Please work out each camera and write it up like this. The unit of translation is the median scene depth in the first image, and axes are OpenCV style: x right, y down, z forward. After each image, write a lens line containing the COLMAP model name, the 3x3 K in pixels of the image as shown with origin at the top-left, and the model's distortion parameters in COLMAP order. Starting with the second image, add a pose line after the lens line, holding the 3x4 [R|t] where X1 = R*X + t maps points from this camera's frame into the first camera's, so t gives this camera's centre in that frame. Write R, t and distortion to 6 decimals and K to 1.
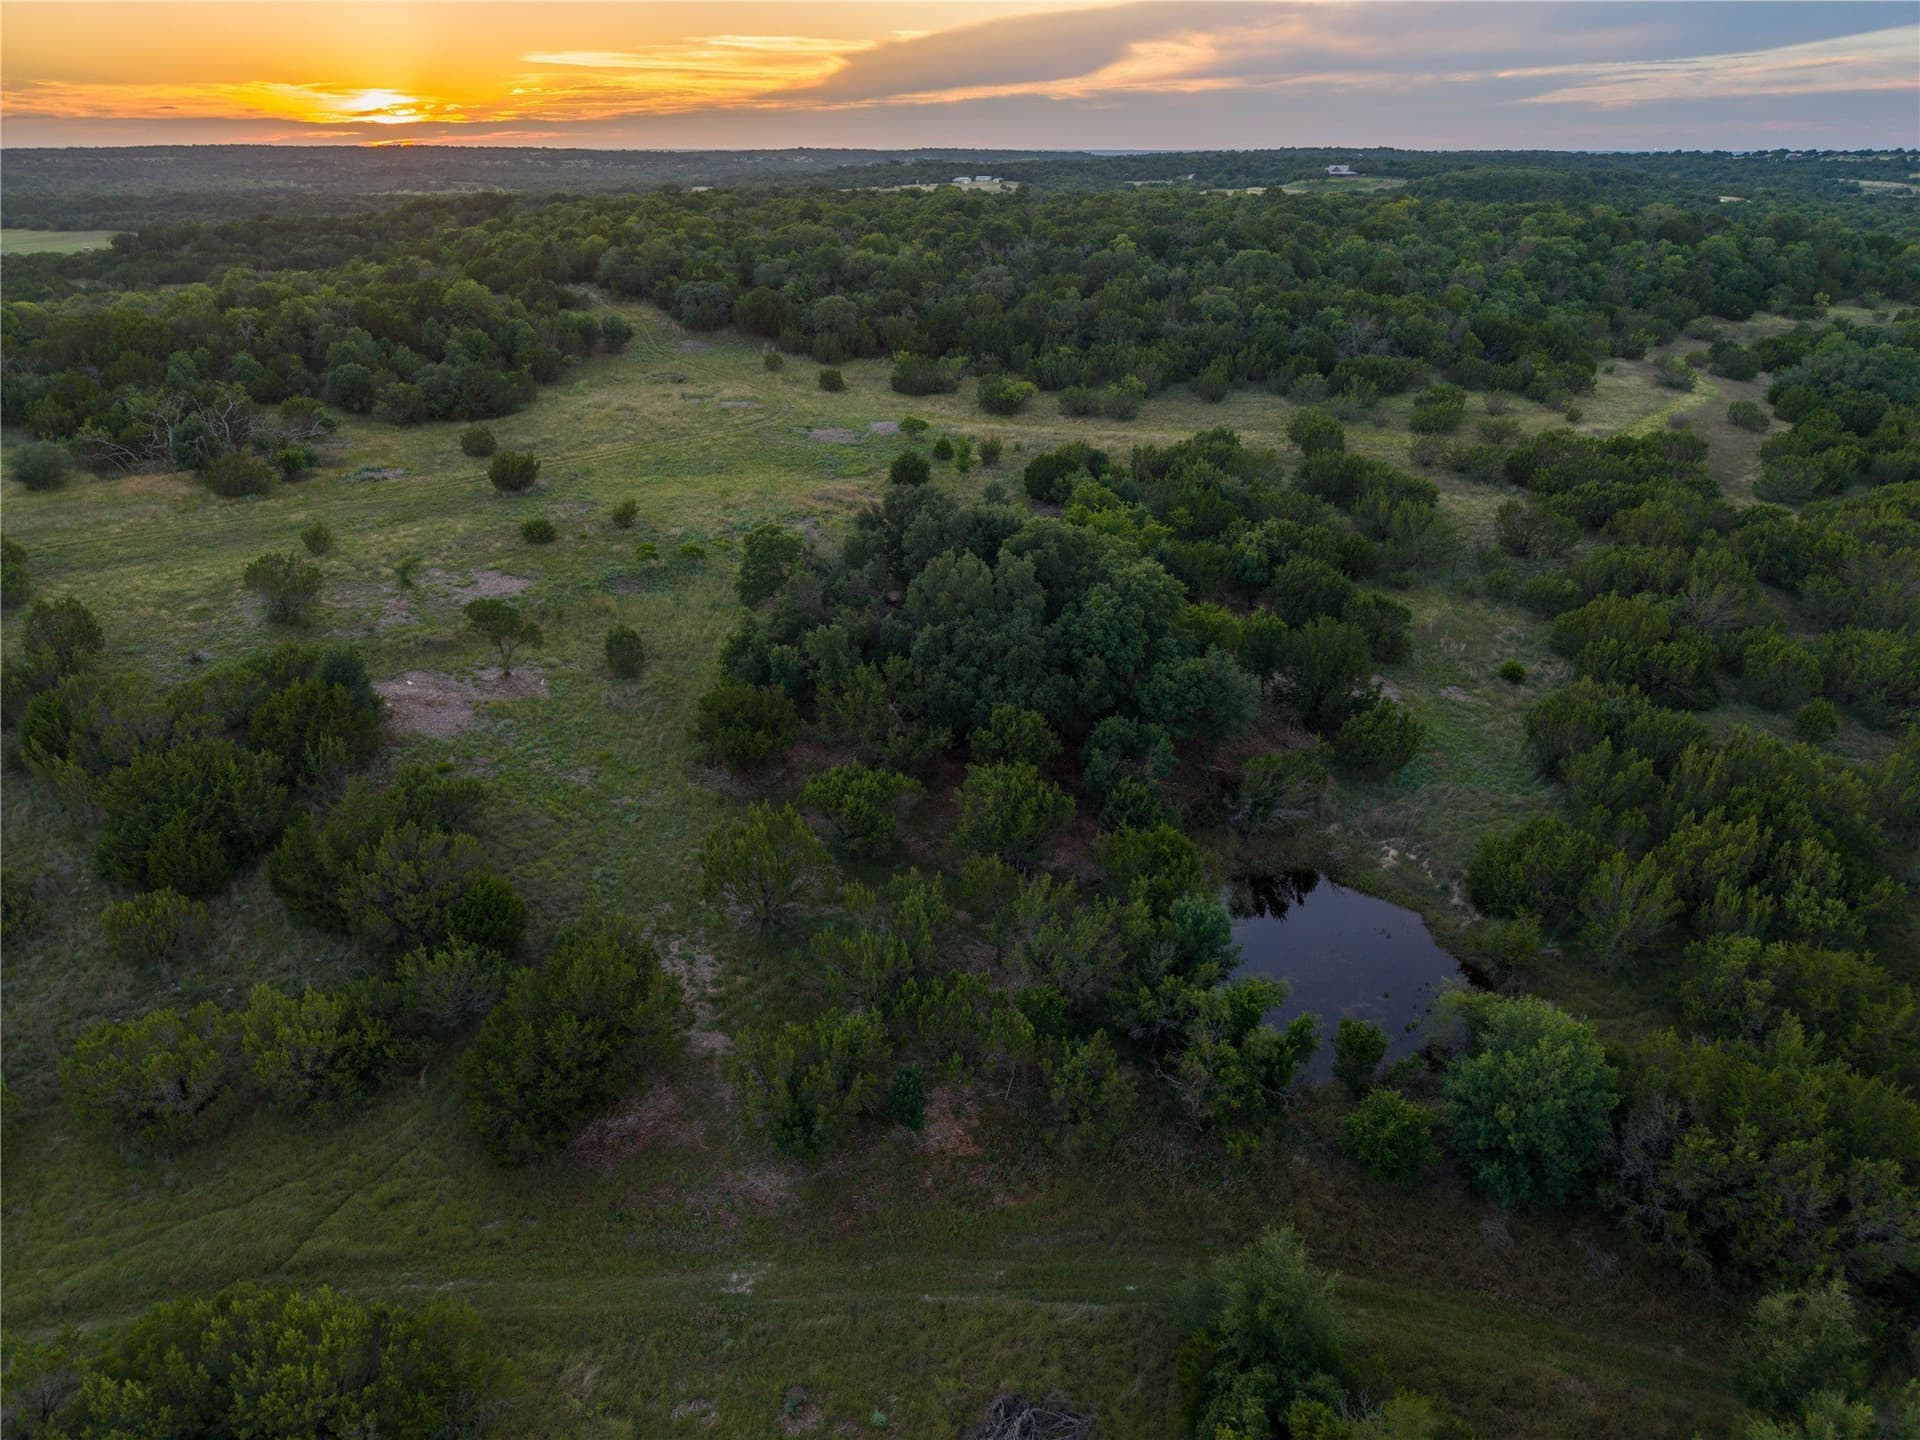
lens RADIAL K [[1283.7, 0, 969.7], [0, 1283.7, 721.3], [0, 0, 1]] dist [0.007708, -0.005754]
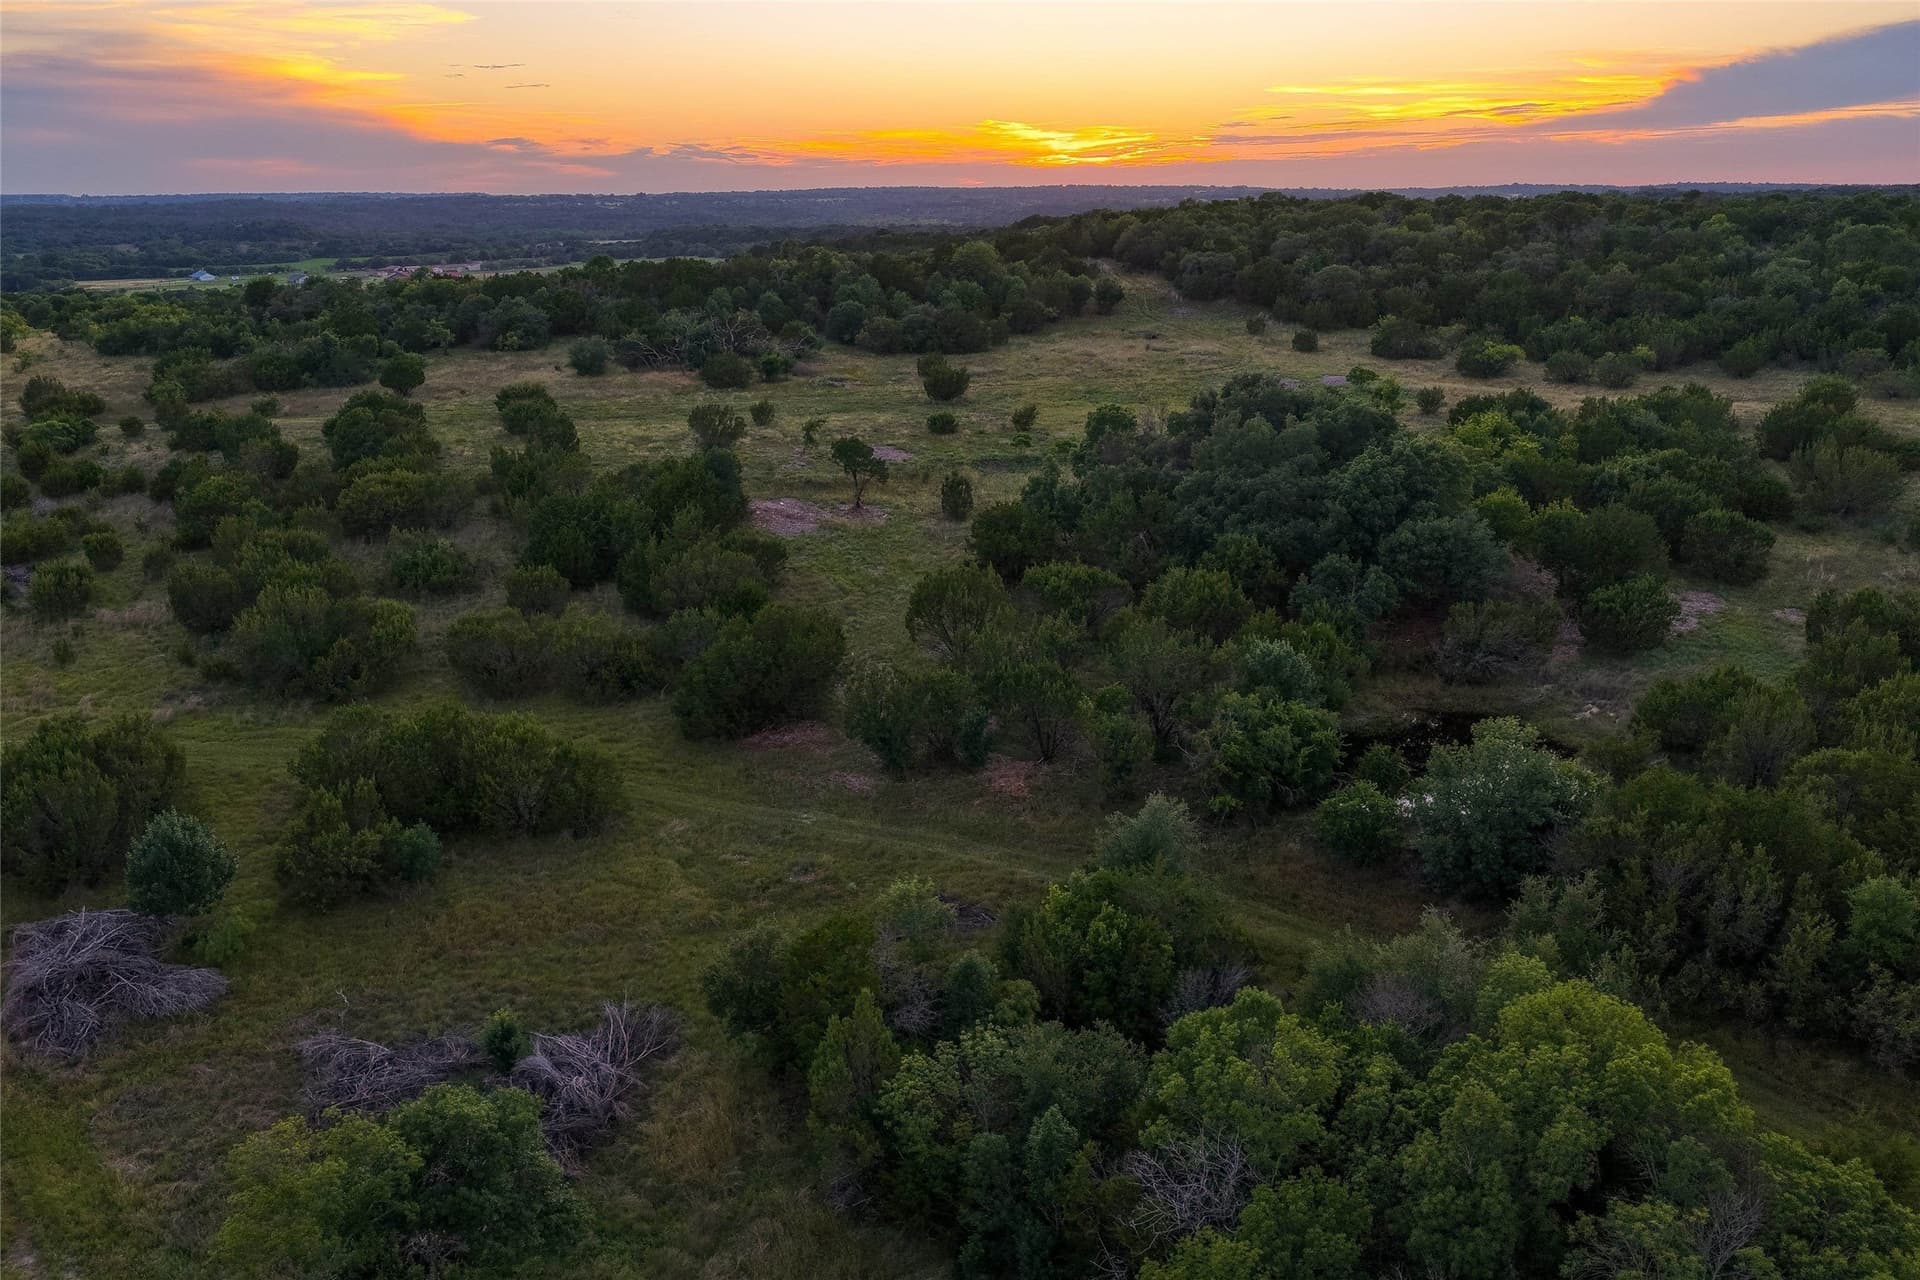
lens RADIAL K [[1594.0, 0, 969.2], [0, 1594.0, 645.7], [0, 0, 1]] dist [-0.000687, 0.014277]
pose [[0.903867, 0.111758, -0.412957, 0.175977], [-0.168321, 0.980324, -0.103112, 0.114941], [0.393308, 0.162709, 0.904895, -0.121199]]
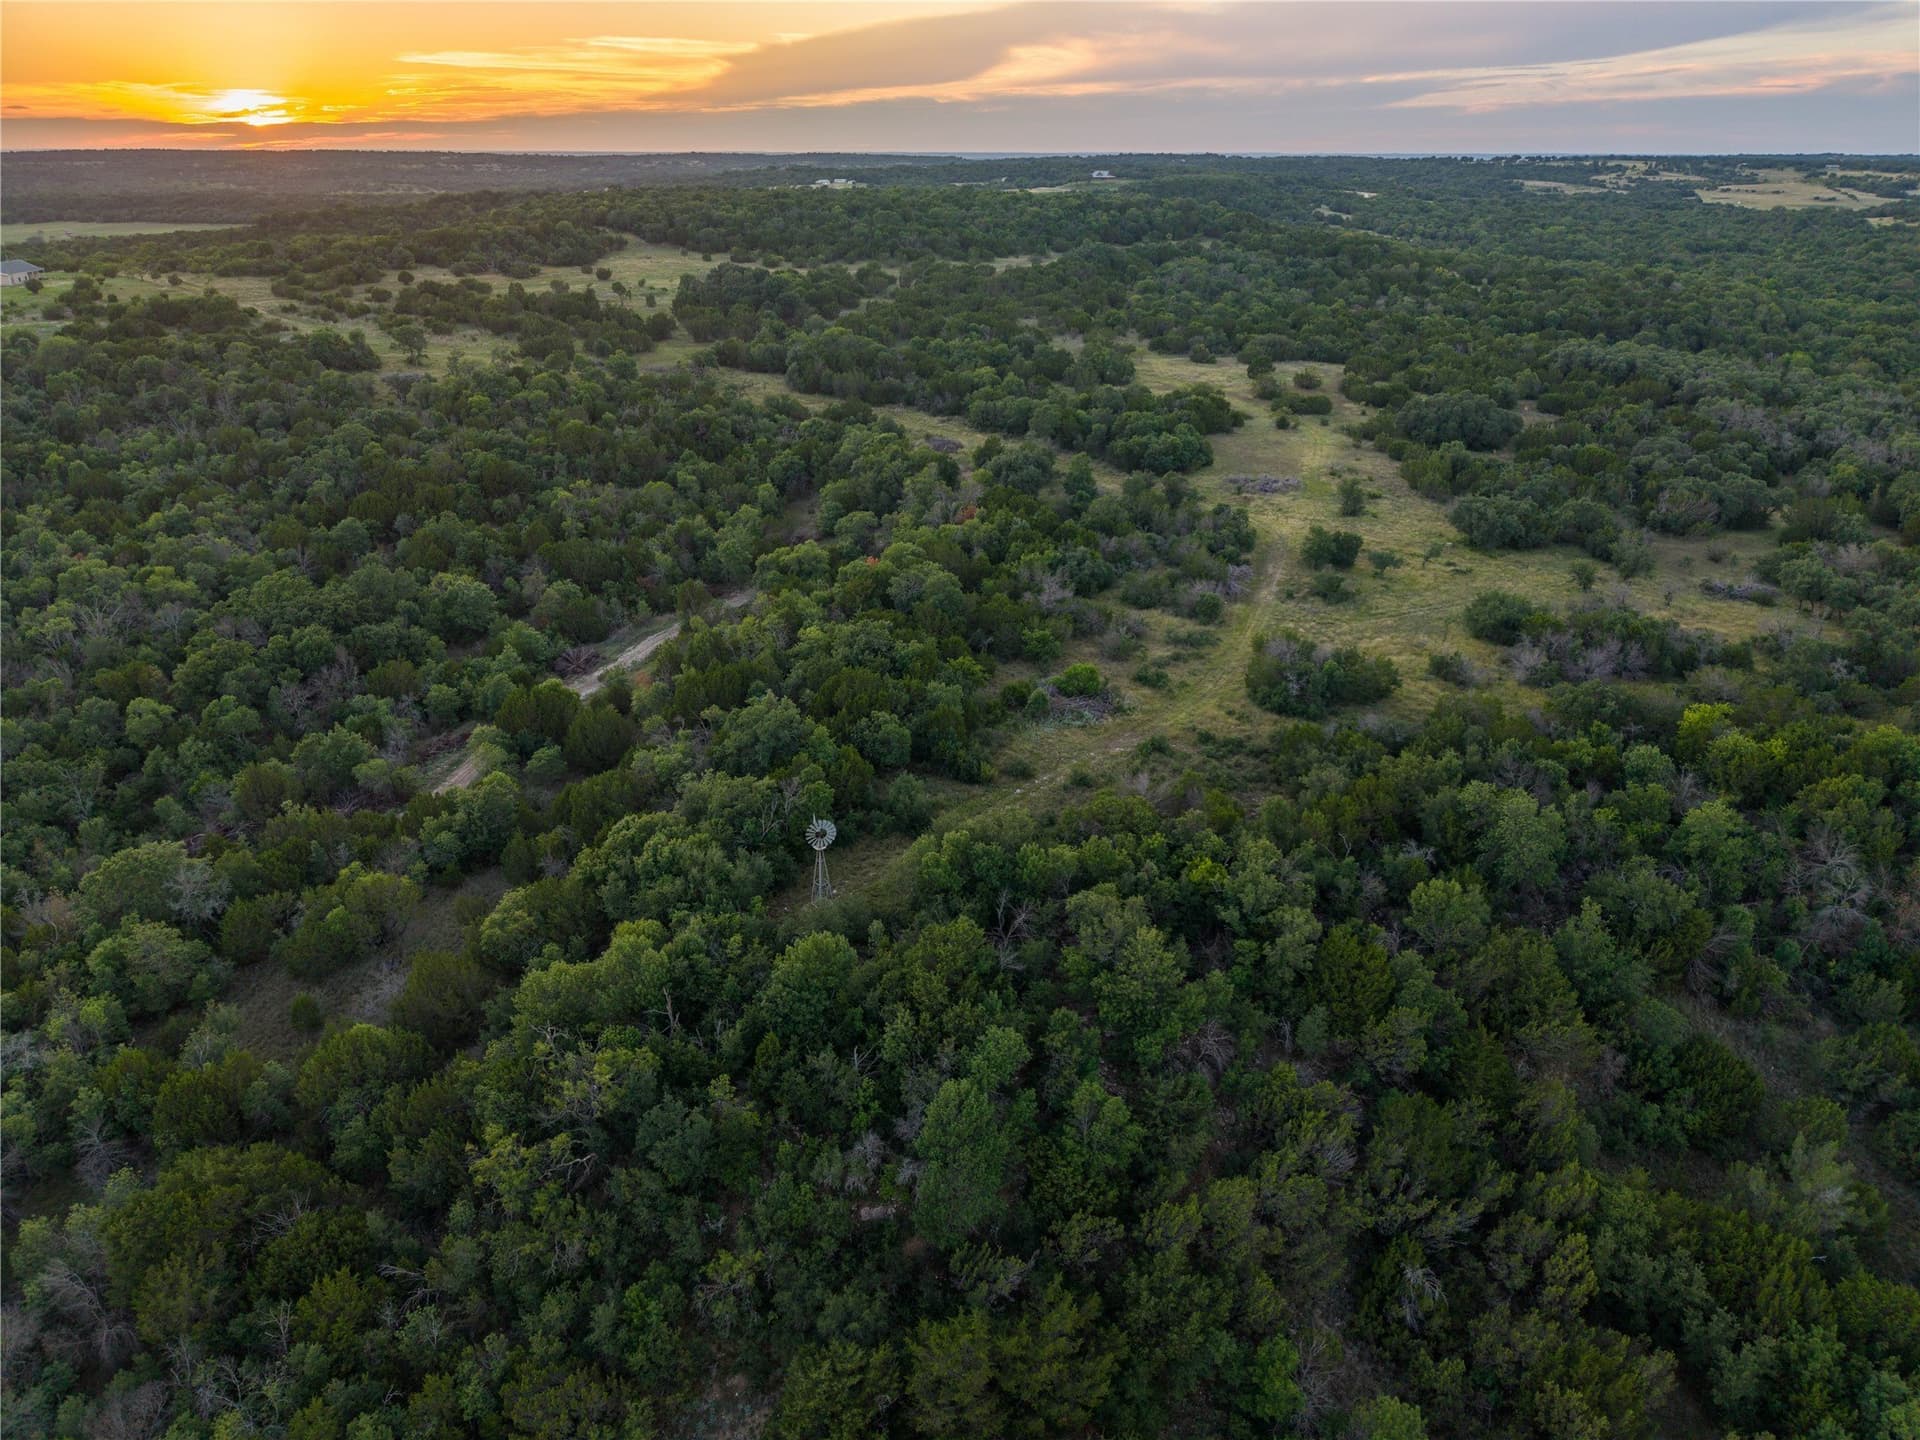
lens RADIAL K [[1280.1, 0, 962.3], [0, 1280.1, 726.8], [0, 0, 1]] dist [0.029829, -0.028803]
pose [[0.997233, -0.029763, 0.068124, 0.201558], [0.029646, 0.999557, 0.002730, 0.688316], [-0.068175, -0.000703, 0.997673, -1.626414]]
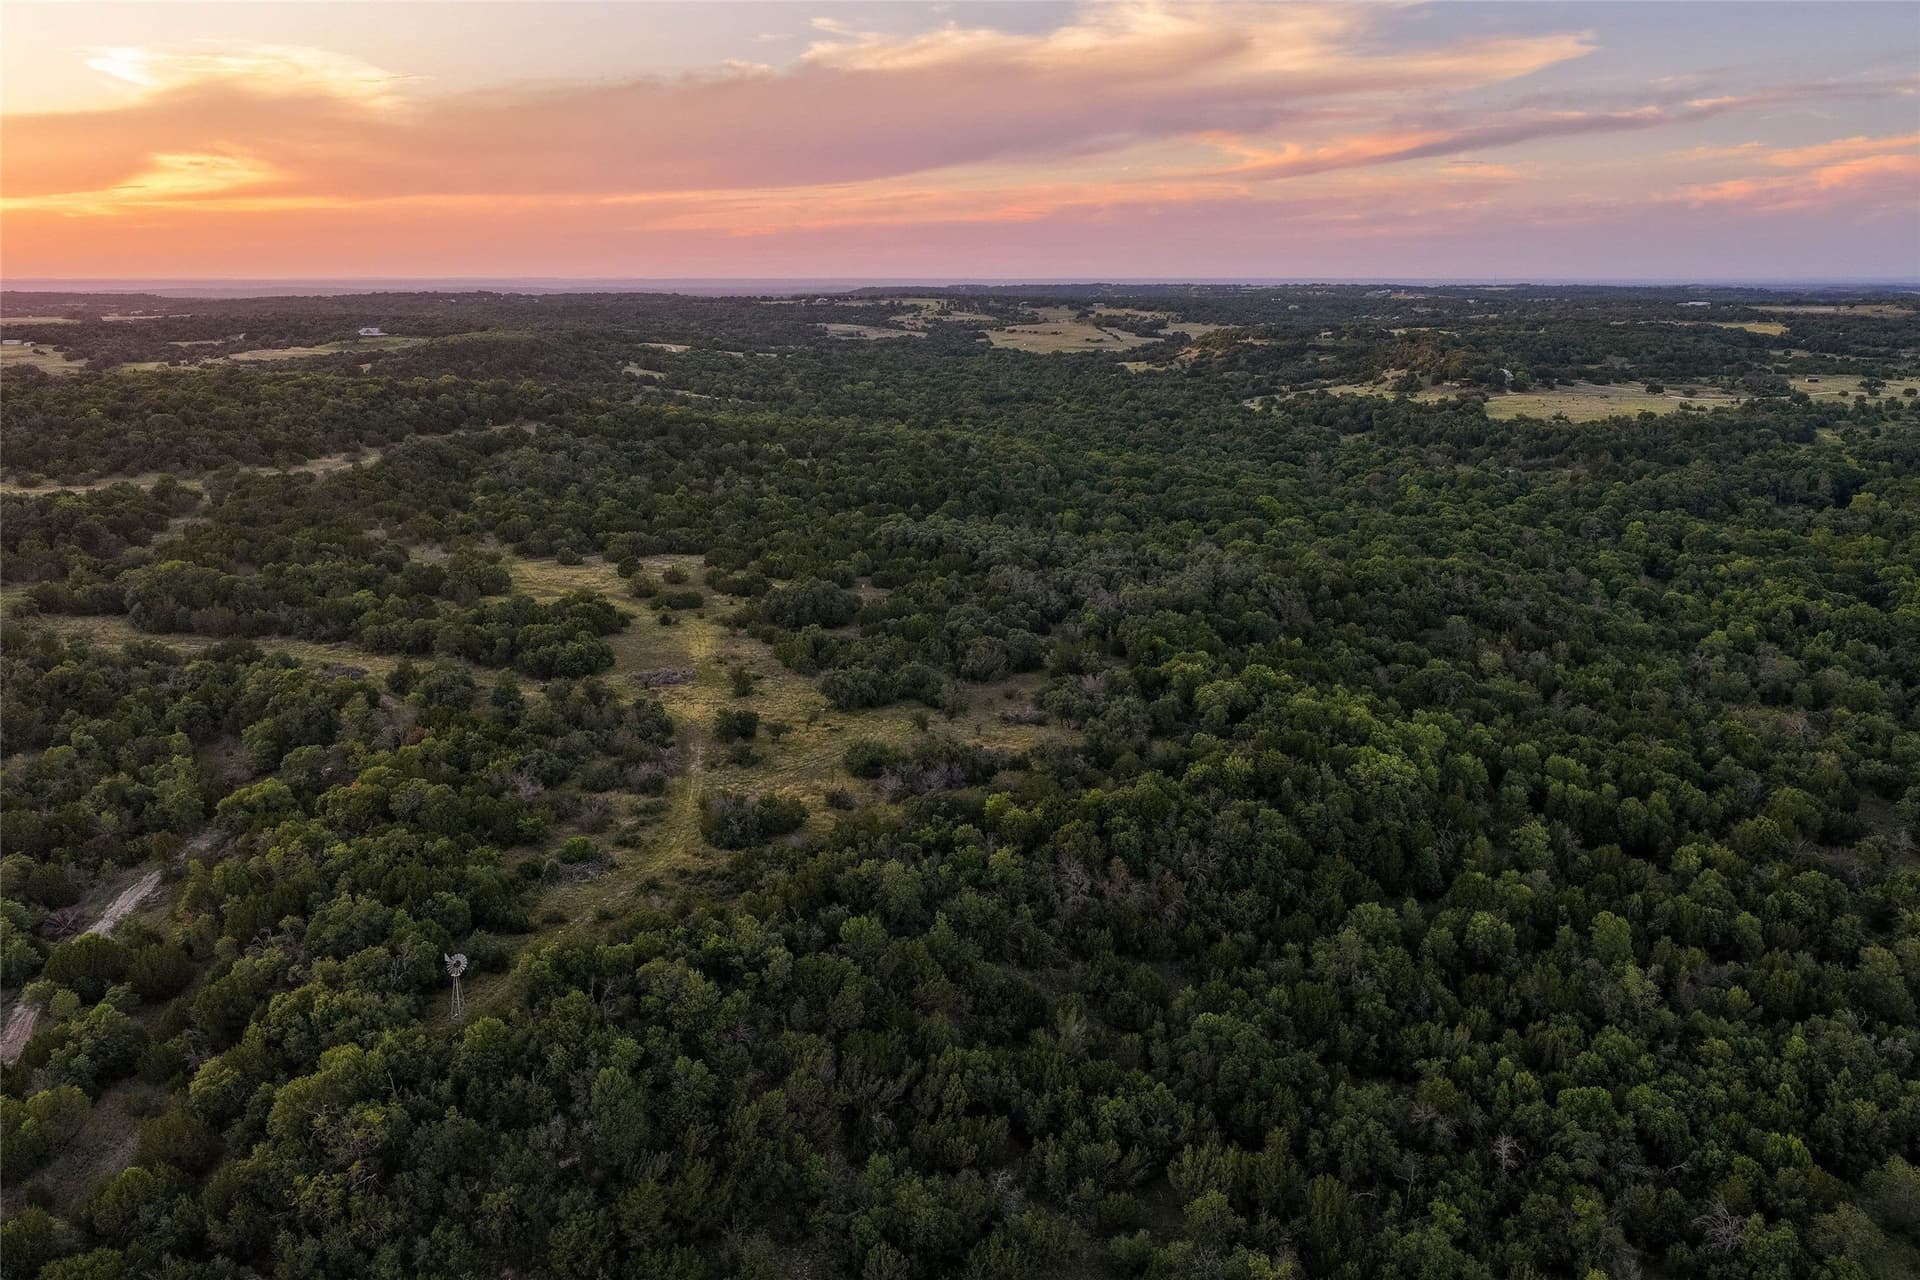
lens RADIAL K [[1594.0, 0, 969.2], [0, 1594.0, 645.7], [0, 0, 1]] dist [-0.000687, 0.014277]
pose [[0.856109, -0.120932, 0.502448, -0.006064], [0.214160, 0.967845, -0.131956, 0.737039], [-0.470333, 0.220573, 0.854479, -2.076532]]
